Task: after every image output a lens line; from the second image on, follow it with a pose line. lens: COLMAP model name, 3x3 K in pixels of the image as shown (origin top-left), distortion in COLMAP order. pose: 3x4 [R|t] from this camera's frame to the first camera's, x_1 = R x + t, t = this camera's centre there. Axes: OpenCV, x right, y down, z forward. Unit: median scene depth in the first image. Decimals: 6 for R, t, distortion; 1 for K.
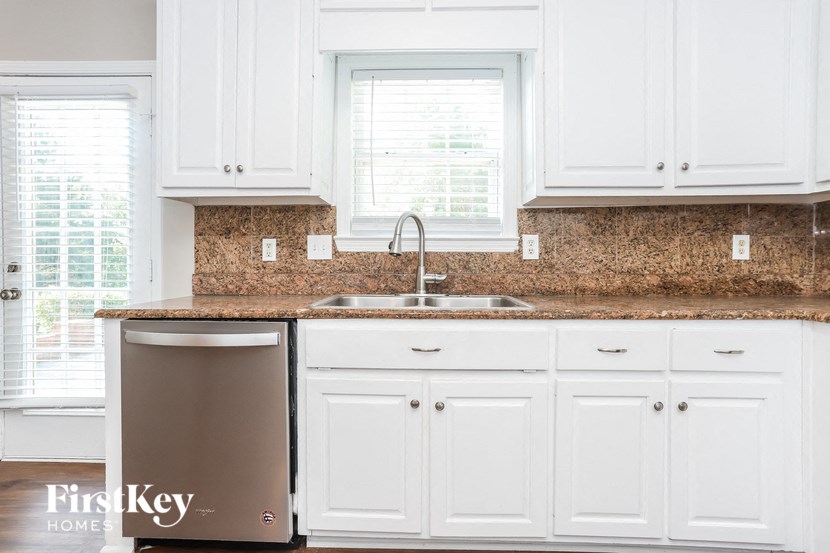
lens RADIAL K [[409.2, 0, 406.9], [0, 409.2, 260.0], [0, 0, 1]] dist [-0.020069, 0.004506]
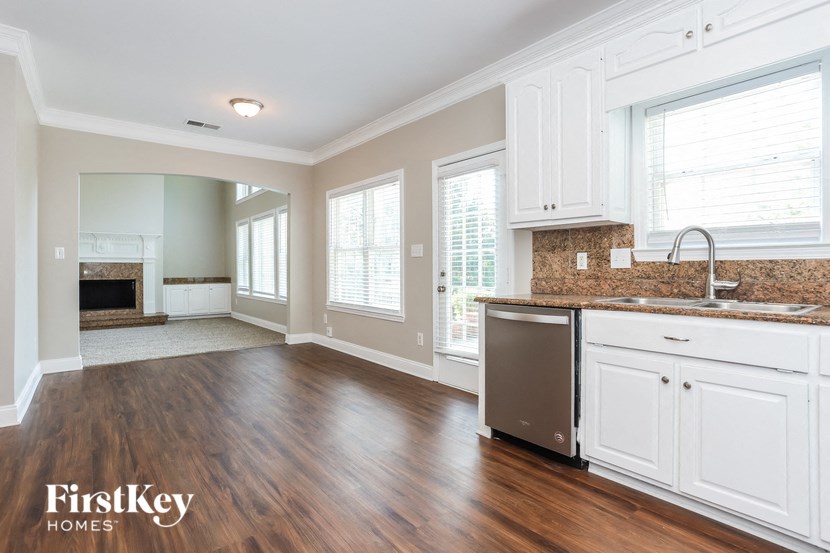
lens RADIAL K [[443.2, 0, 399.5], [0, 443.2, 269.5], [0, 0, 1]] dist [0.001213, -0.000221]
pose [[0.634723, -0.003903, -0.772730, 0.409877], [0.004555, 0.999989, -0.001309, 0.002009], [0.772726, -0.002689, 0.634734, -0.383140]]
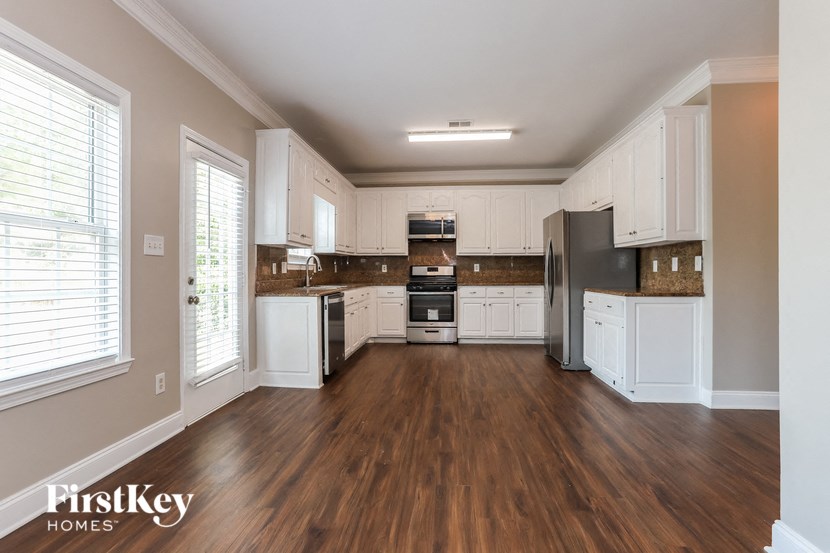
lens RADIAL K [[409.2, 0, 407.7], [0, 409.2, 270.2], [0, 0, 1]] dist [-0.020069, 0.004506]
pose [[0.032134, 0.000276, 0.999484, -2.480406], [-0.001054, 0.999999, -0.000242, -0.016935], [-0.999483, -0.001045, 0.032134, 0.256437]]
